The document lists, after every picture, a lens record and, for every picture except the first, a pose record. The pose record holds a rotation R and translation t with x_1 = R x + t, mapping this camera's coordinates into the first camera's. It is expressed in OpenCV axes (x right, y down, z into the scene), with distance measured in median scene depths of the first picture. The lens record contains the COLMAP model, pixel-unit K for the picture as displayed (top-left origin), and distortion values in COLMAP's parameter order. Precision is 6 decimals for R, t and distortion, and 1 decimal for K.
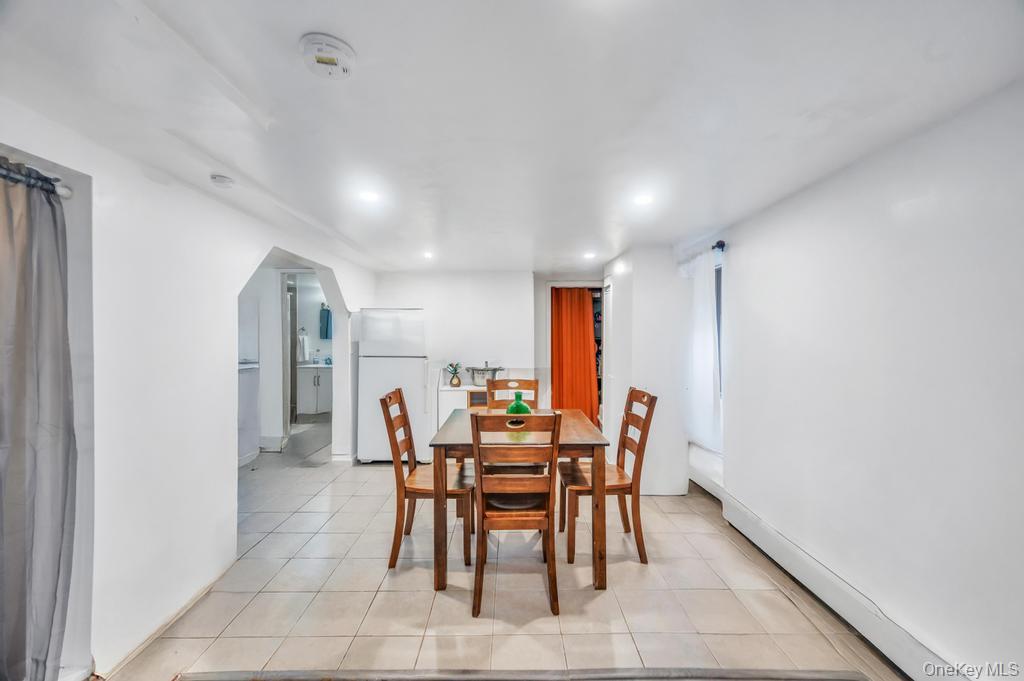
lens RADIAL K [[407.7, 0, 511.5], [0, 407.7, 335.7], [0, 0, 1]] dist [-0.001176, 0.000174]
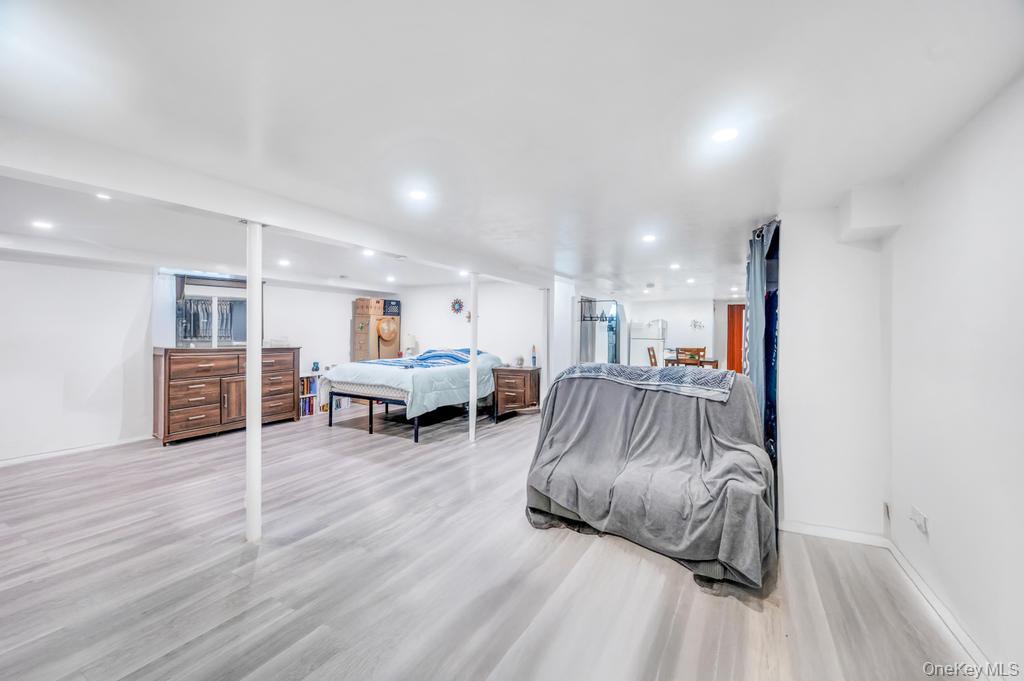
lens RADIAL K [[407.7, 0, 511.5], [0, 407.7, 334.5], [0, 0, 1]] dist [-0.001176, 0.000174]
pose [[0.870160, 0.009241, -0.492682, 0.339859], [-0.007130, 0.999956, 0.006162, 0.023424], [0.492717, -0.001849, 0.870188, -2.351812]]
